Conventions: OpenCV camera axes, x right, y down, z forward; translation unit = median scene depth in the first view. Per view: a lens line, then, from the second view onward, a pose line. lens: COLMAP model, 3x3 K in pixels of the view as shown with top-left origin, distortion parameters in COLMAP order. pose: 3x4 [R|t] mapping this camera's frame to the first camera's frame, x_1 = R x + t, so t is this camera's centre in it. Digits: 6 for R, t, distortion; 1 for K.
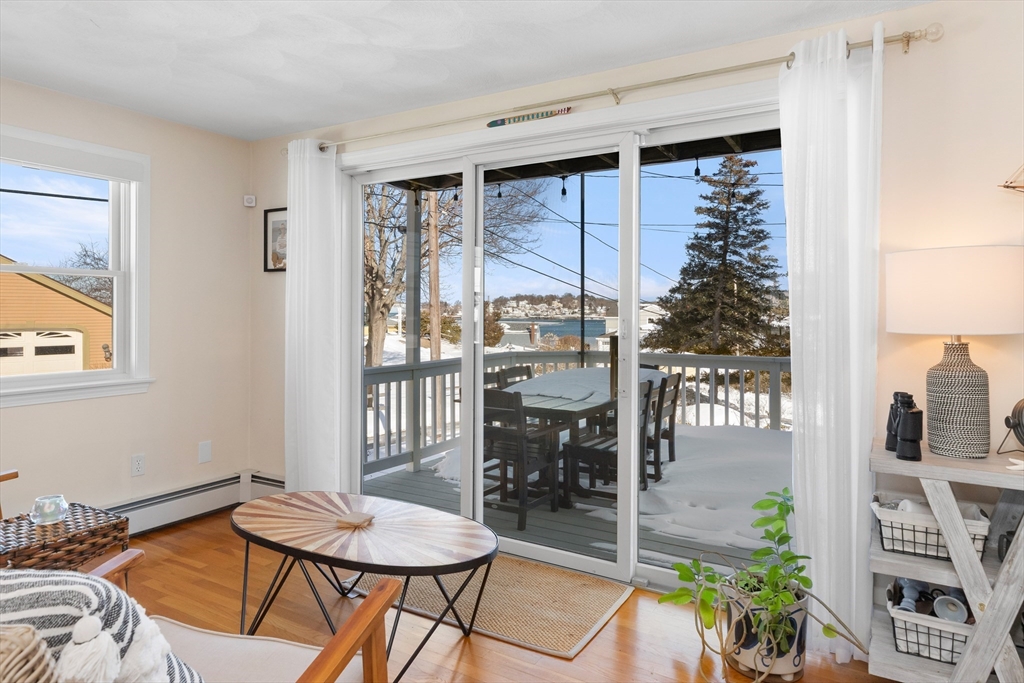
lens RADIAL K [[622.8, 0, 522.8], [0, 622.8, 315.1], [0, 0, 1]] dist [0.018129, -0.000507]
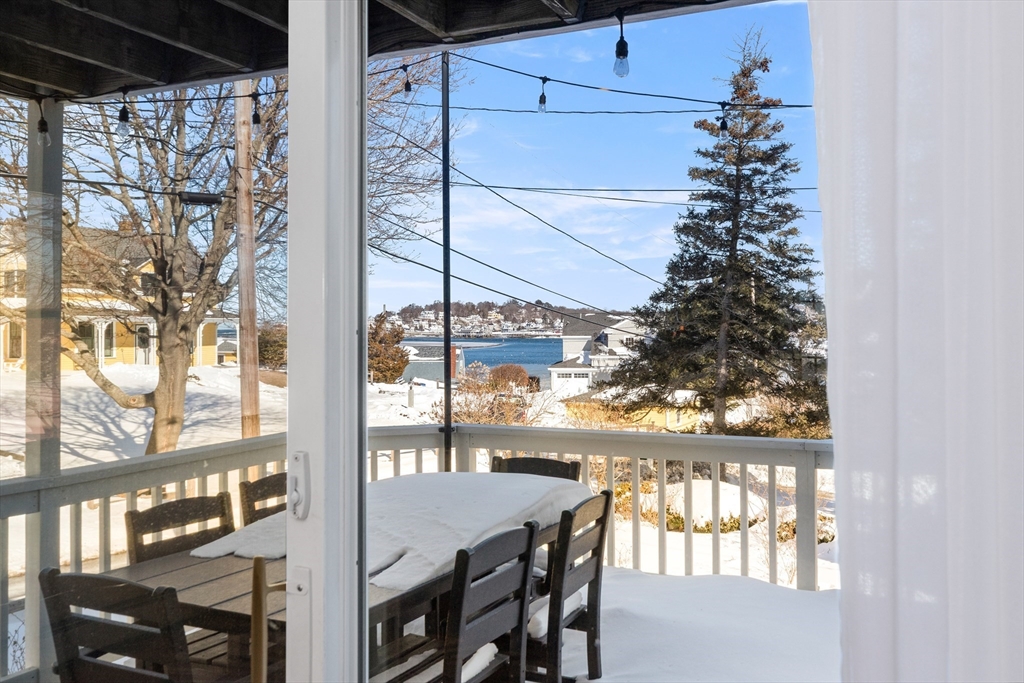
lens RADIAL K [[930.0, 0, 513.8], [0, 930.0, 340.5], [0, 0, 1]] dist [-0.038802, 0.000000]
pose [[0.997243, -0.005555, 0.073994, 0.023428], [0.004861, 0.999942, 0.009560, -0.005090], [-0.074043, -0.009174, 0.997213, 0.055388]]
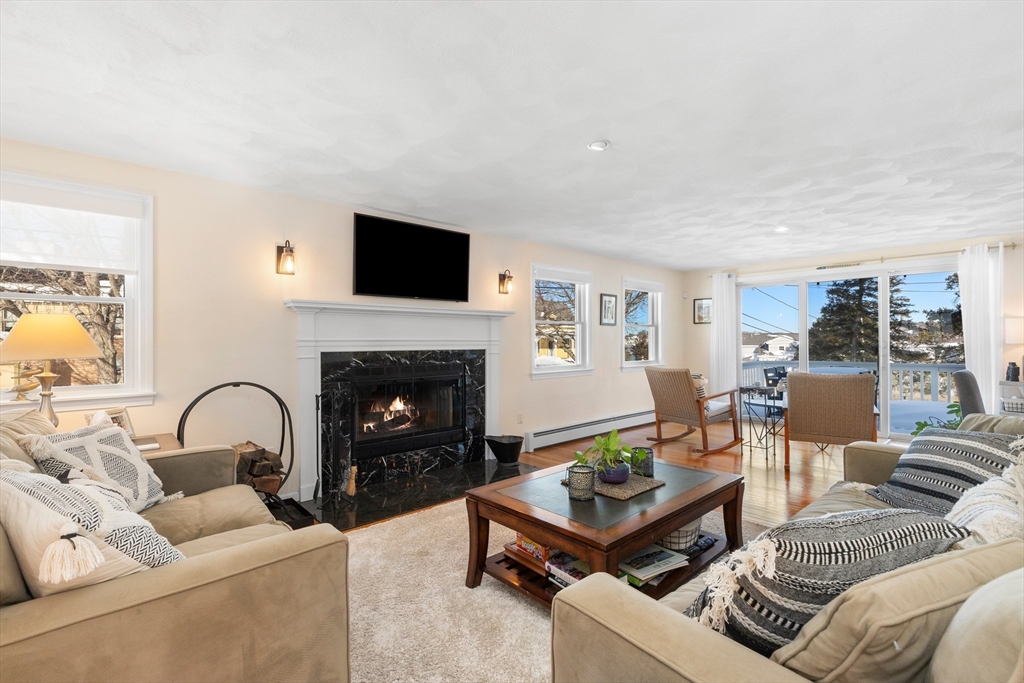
lens RADIAL K [[471.1, 0, 508.1], [0, 471.1, 341.5], [0, 0, 1]] dist [0.005165, 0.000420]
pose [[0.955738, -0.005658, -0.294164, -0.170341], [0.003672, 0.999967, -0.007300, 0.003918], [0.294196, 0.005897, 0.955727, -0.308998]]
